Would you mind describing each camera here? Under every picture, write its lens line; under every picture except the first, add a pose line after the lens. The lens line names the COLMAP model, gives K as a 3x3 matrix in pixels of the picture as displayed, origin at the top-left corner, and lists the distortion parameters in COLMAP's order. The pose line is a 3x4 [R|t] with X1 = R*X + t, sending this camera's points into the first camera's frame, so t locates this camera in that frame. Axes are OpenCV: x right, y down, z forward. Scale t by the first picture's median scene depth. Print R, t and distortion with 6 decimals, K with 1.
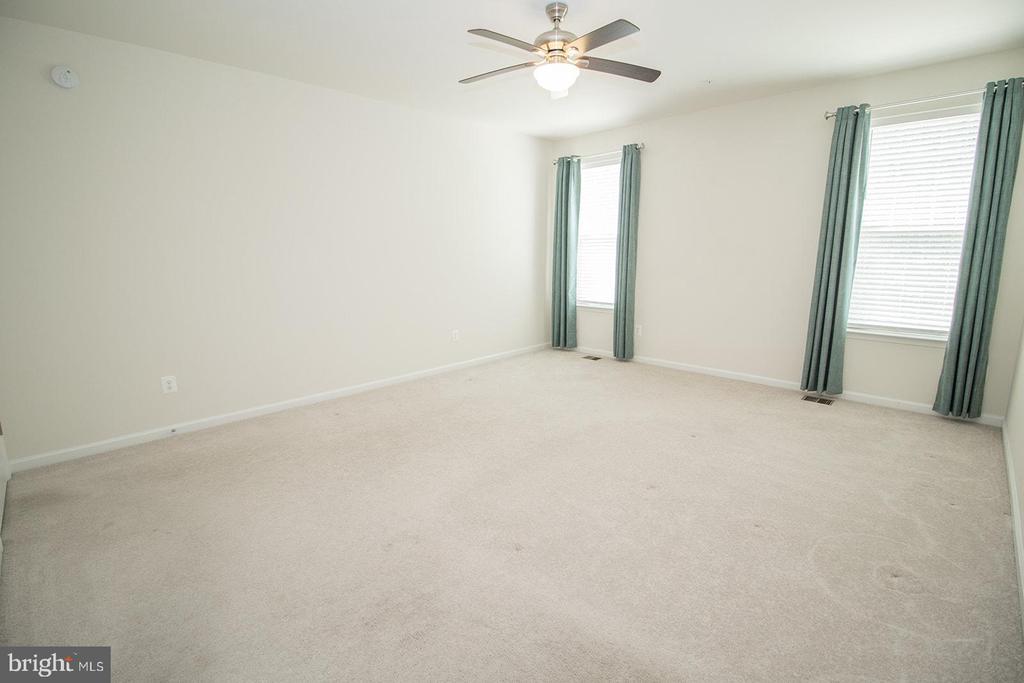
lens RADIAL K [[481.7, 0, 512.0], [0, 481.7, 341.5], [0, 0, 1]] dist [0.000340, -0.013431]
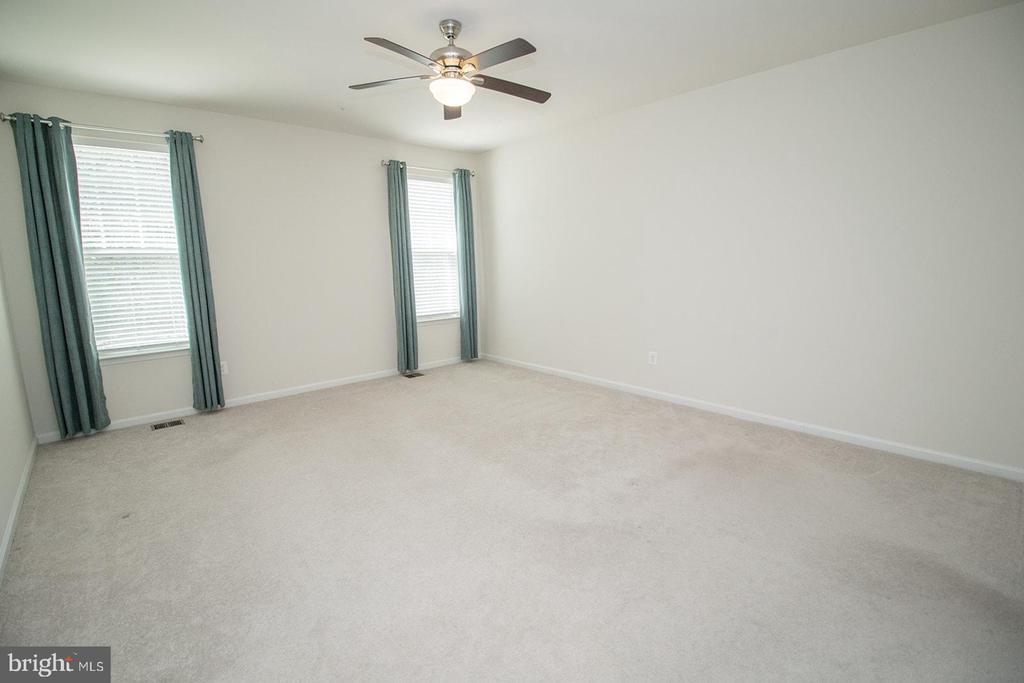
lens RADIAL K [[465.5, 0, 512.0], [0, 465.5, 341.5], [0, 0, 1]] dist [-0.000490, -0.017278]
pose [[0.056508, -0.163955, 0.984848, -0.579062], [0.204839, 0.967344, 0.149288, -0.103972], [-0.977163, 0.193300, 0.088248, 0.571640]]
